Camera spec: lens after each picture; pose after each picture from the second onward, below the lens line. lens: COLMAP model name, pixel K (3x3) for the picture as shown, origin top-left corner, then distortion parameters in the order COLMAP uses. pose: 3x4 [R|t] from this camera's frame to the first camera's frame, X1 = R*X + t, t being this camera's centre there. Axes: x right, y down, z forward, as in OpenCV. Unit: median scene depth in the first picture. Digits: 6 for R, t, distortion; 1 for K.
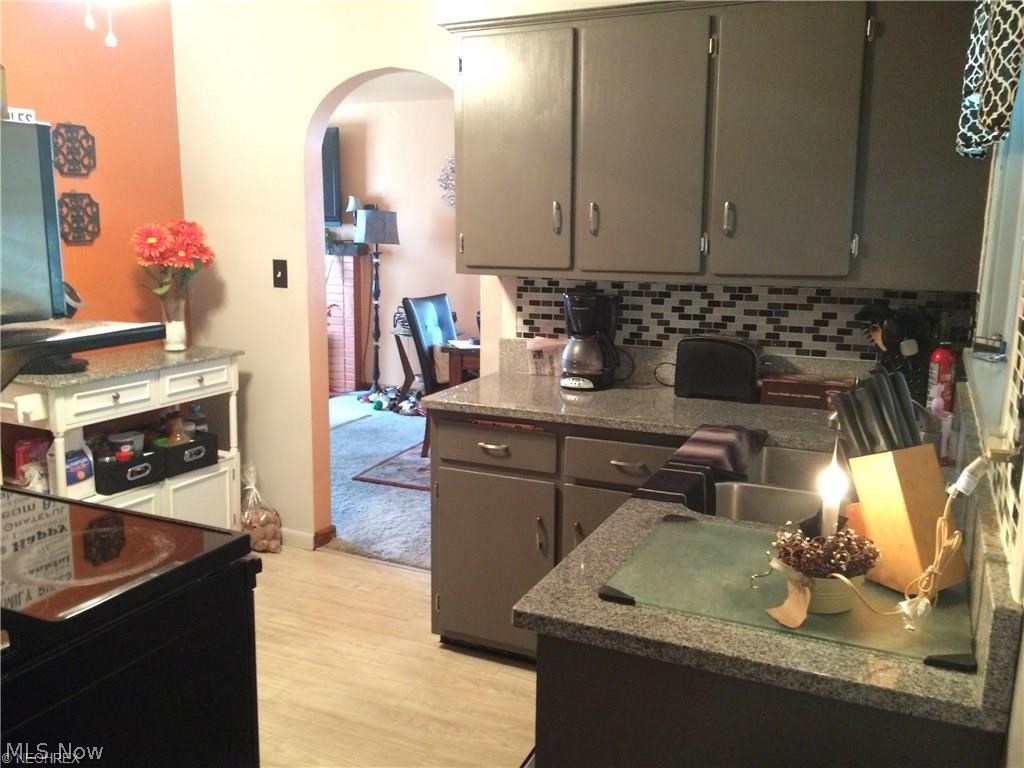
lens RADIAL K [[868.7, 0, 507.2], [0, 868.7, 382.1], [0, 0, 1]] dist [0.048627, -0.094829]
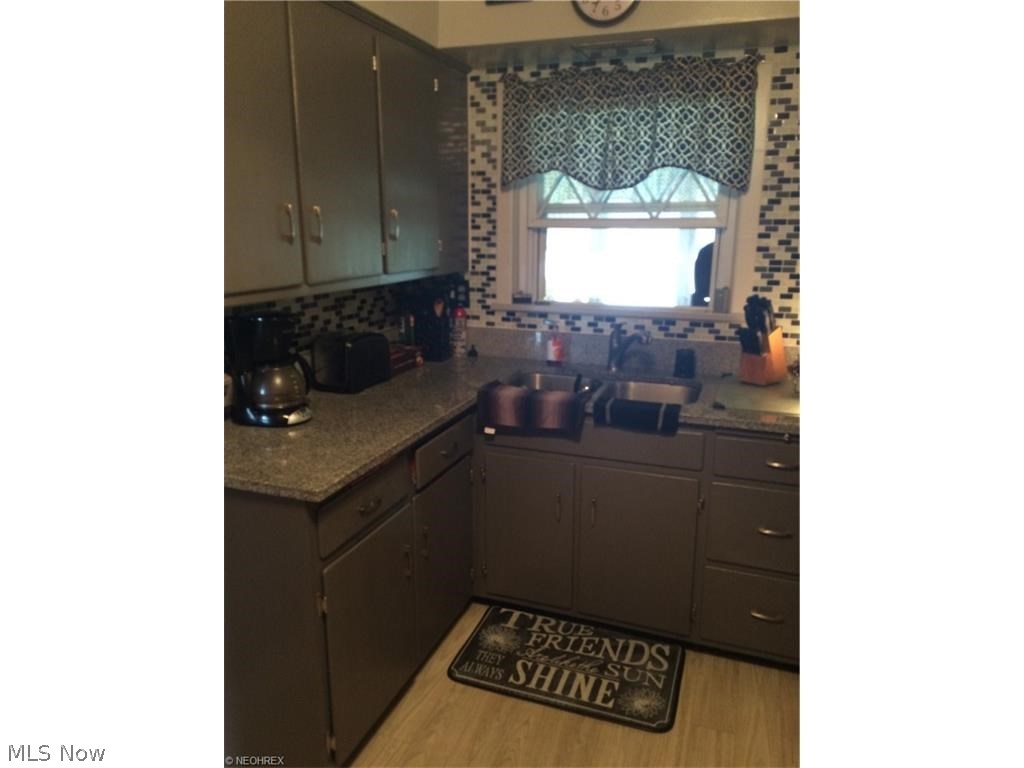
lens RADIAL K [[652.4, 0, 513.1], [0, 652.4, 380.5], [0, 0, 1]] dist [0.030890, -0.000698]
pose [[-0.060871, -0.240233, 0.968805, -0.572296], [0.170381, 0.953859, 0.247232, -0.160297], [-0.983496, 0.180116, -0.017132, 0.806220]]
